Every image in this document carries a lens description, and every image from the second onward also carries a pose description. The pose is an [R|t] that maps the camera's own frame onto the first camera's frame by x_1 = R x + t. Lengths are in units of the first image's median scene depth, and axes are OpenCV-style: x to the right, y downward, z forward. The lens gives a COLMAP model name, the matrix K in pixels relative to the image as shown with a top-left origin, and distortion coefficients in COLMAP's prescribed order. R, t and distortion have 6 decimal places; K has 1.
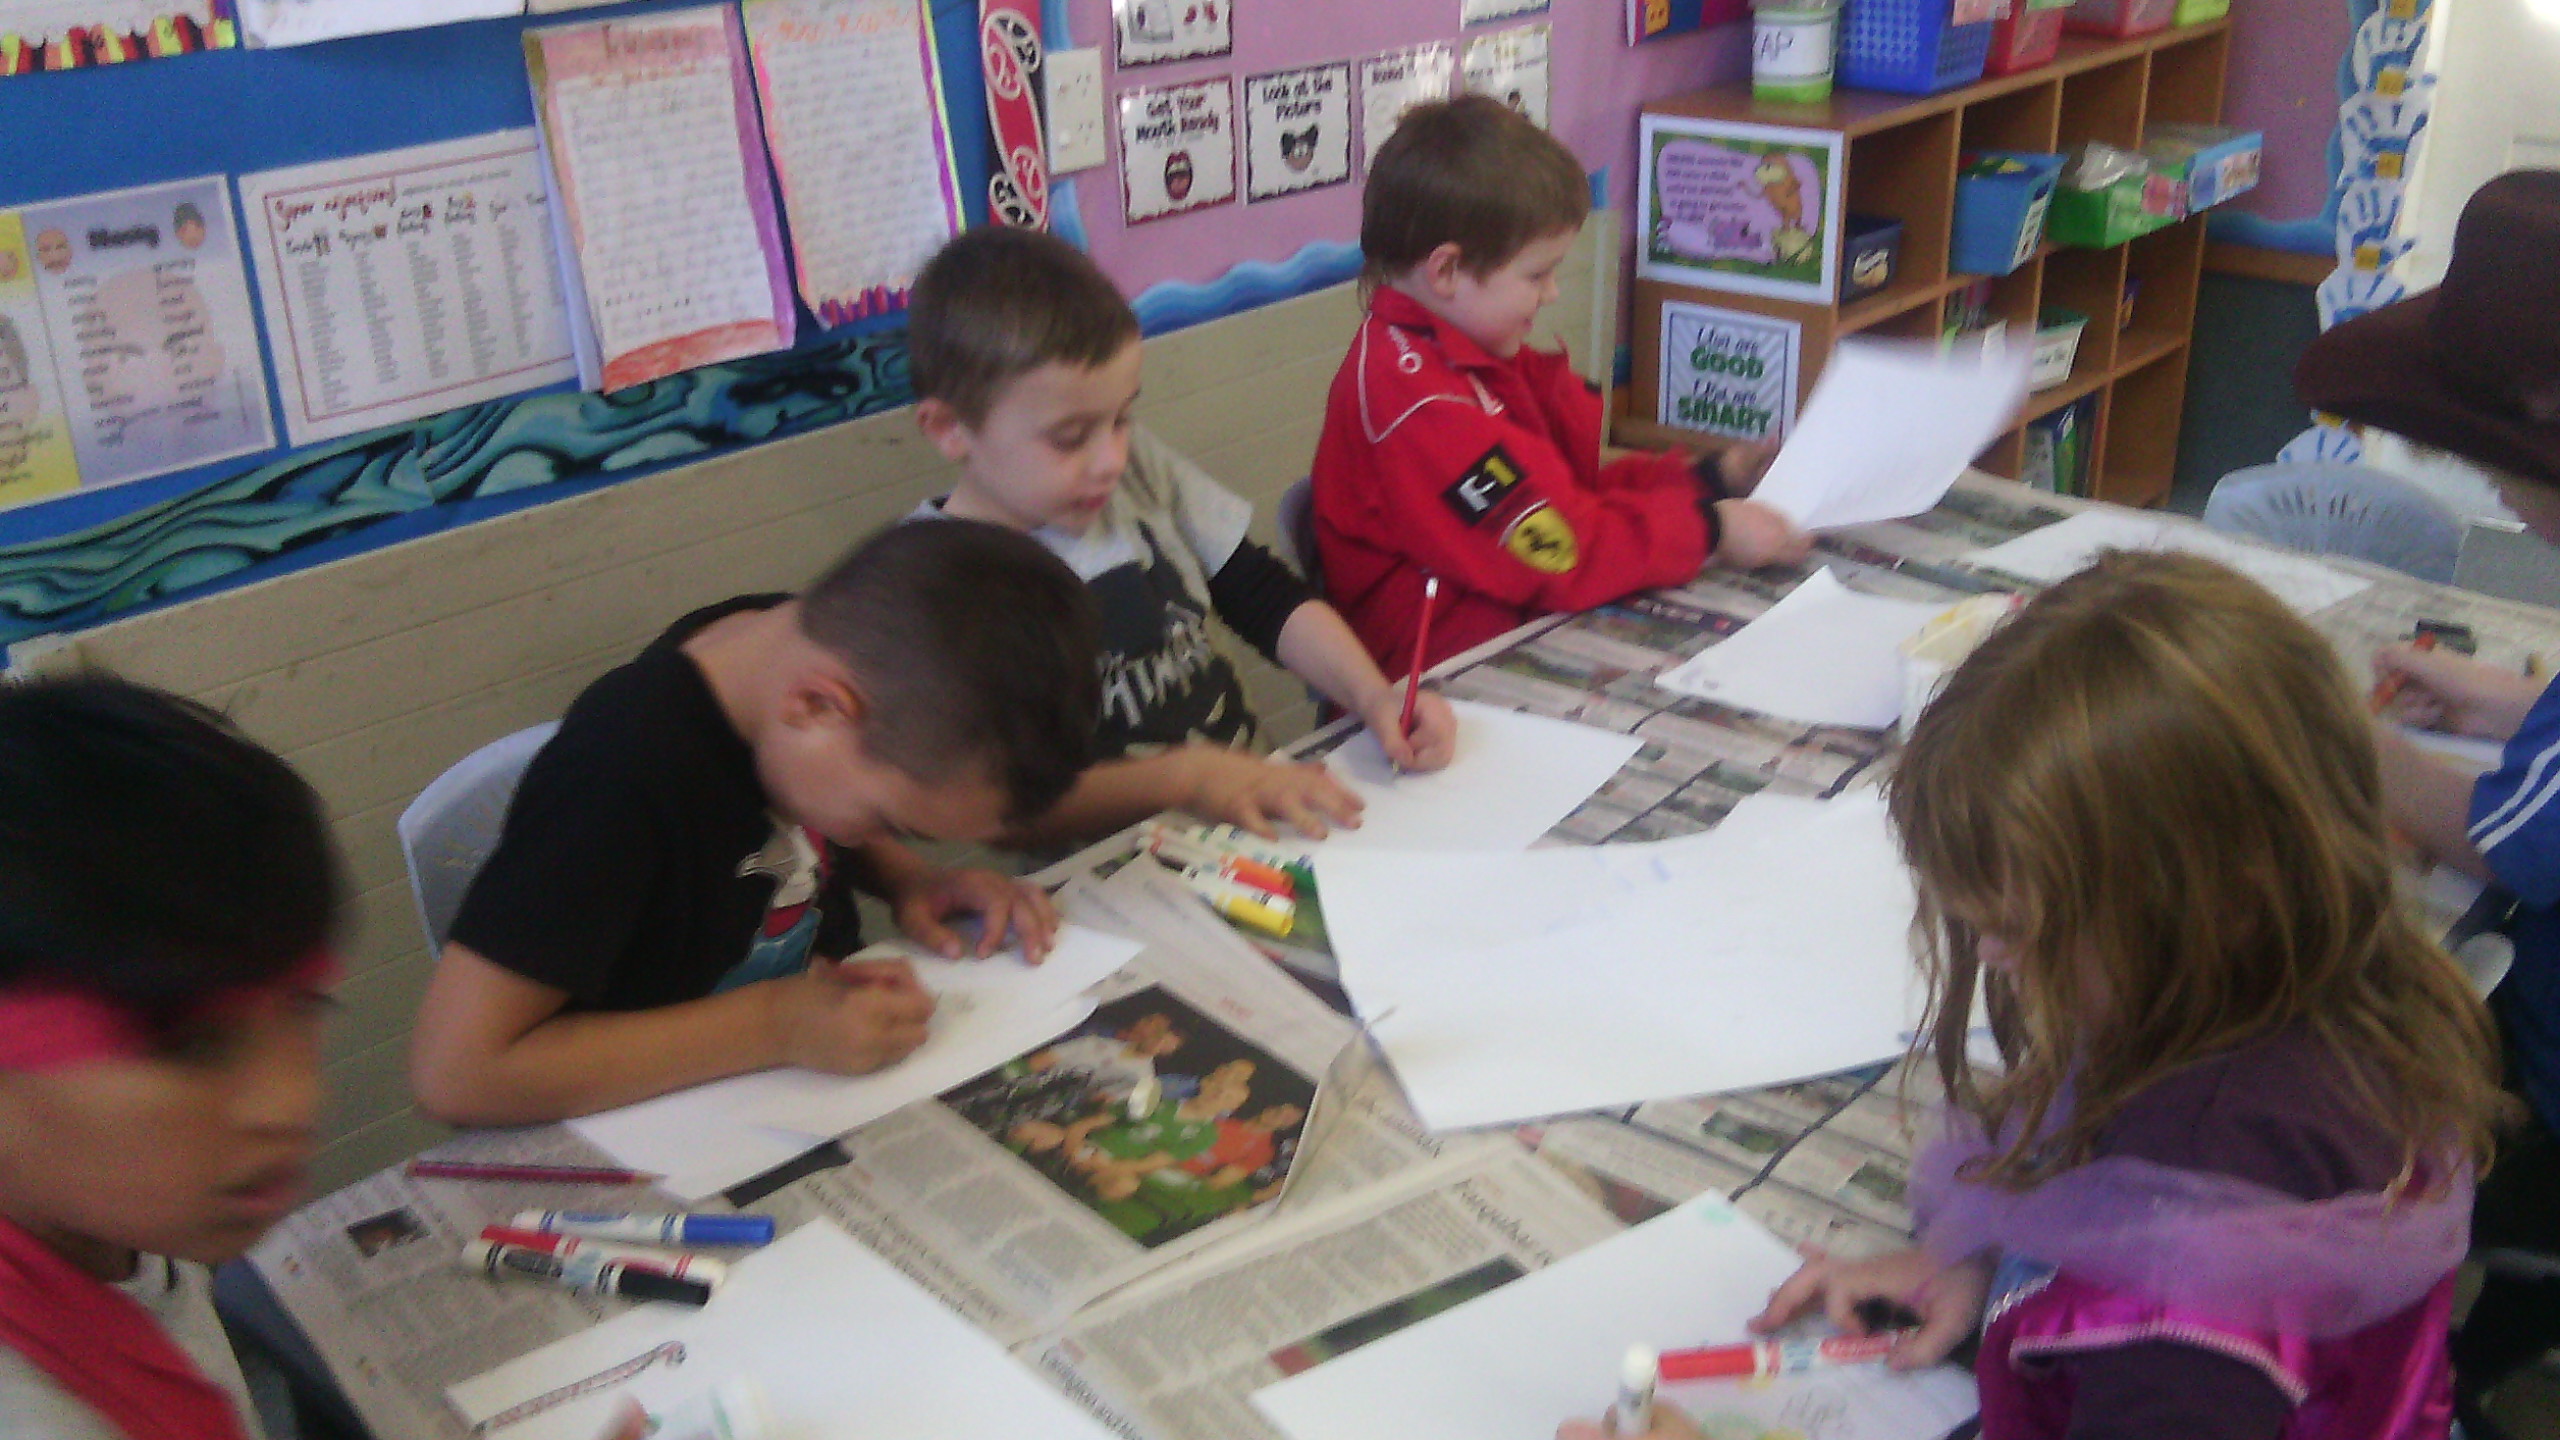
lens RADIAL K [[2454.2, 0, 1345.5], [0, 2454.2, 752.2], [0, 0, 1]] dist [0.091974, -0.152340]
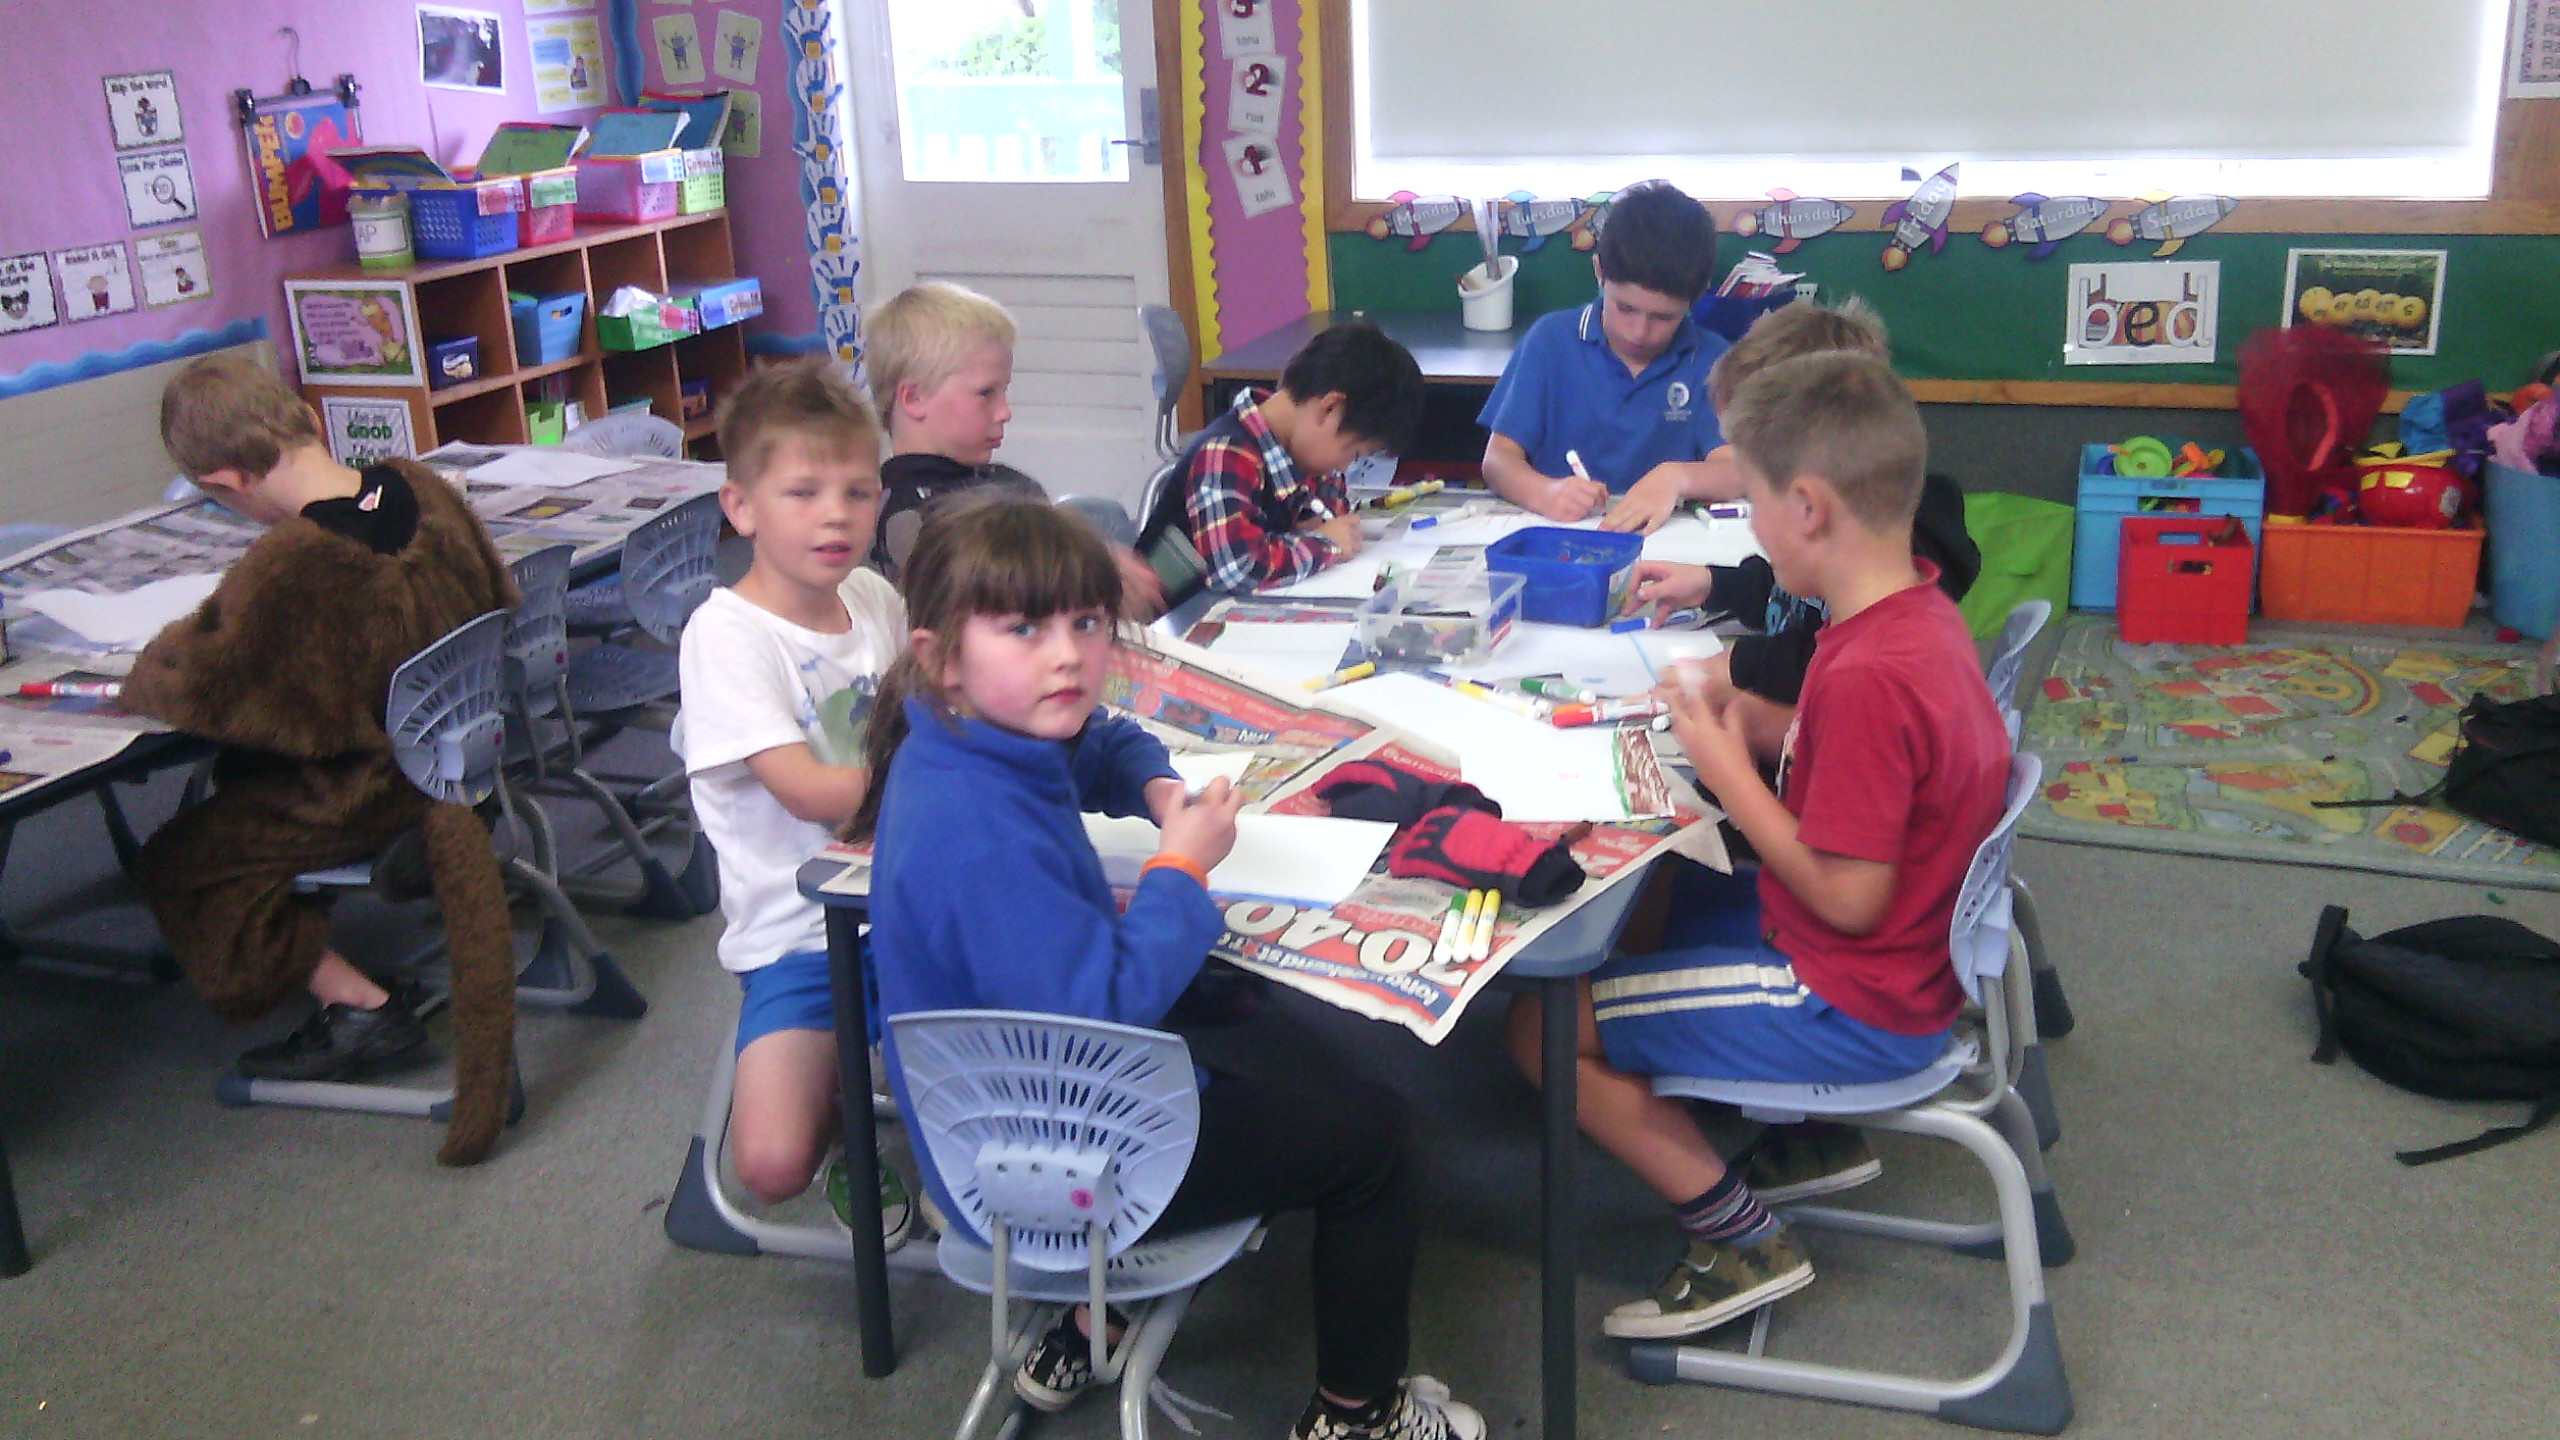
lens RADIAL K [[2454.2, 0, 1345.5], [0, 2454.2, 752.2], [0, 0, 1]] dist [0.091974, -0.152340]
pose [[0.927588, -0.137997, 0.347184, 0.181650], [0.171351, 0.982921, -0.067122, 0.299726], [-0.331992, 0.121752, 0.935392, -0.772288]]
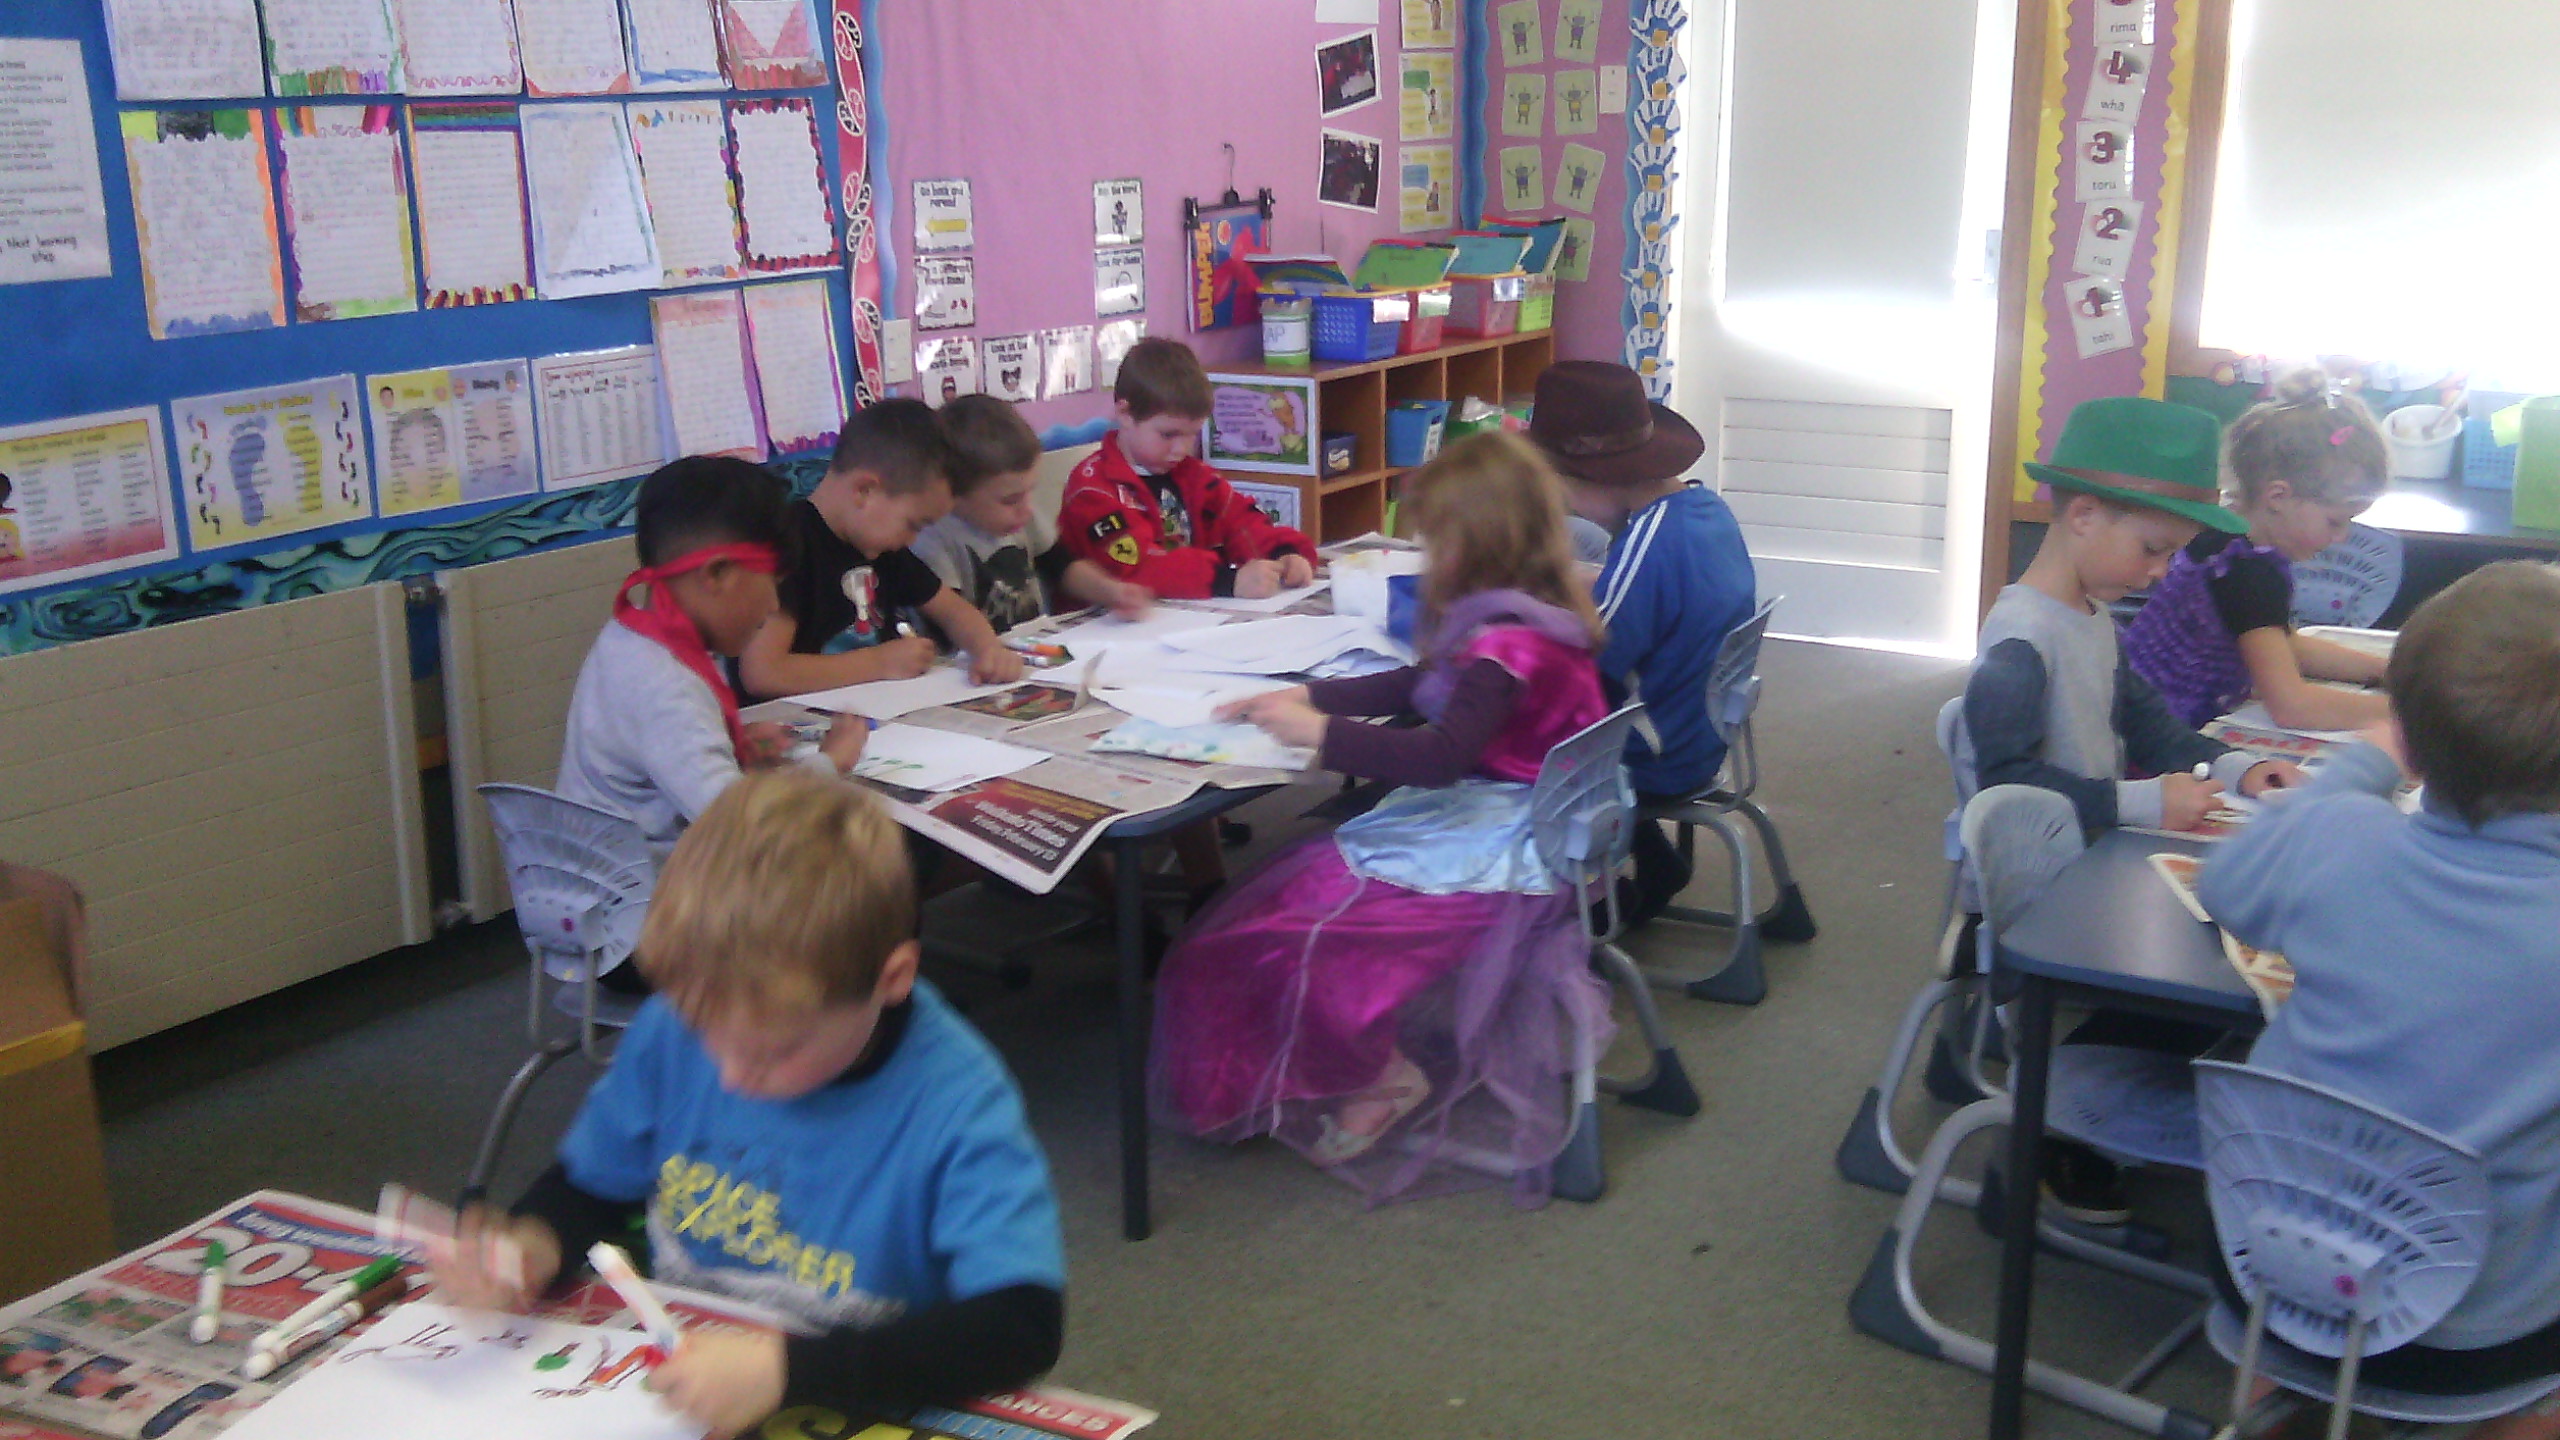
lens RADIAL K [[2454.2, 0, 1345.5], [0, 2454.2, 752.2], [0, 0, 1]] dist [0.091974, -0.152340]
pose [[0.985382, -0.035705, 0.166575, -0.087176], [0.060717, 0.987186, -0.147574, 0.302055], [-0.159171, 0.155531, 0.974923, -0.742957]]
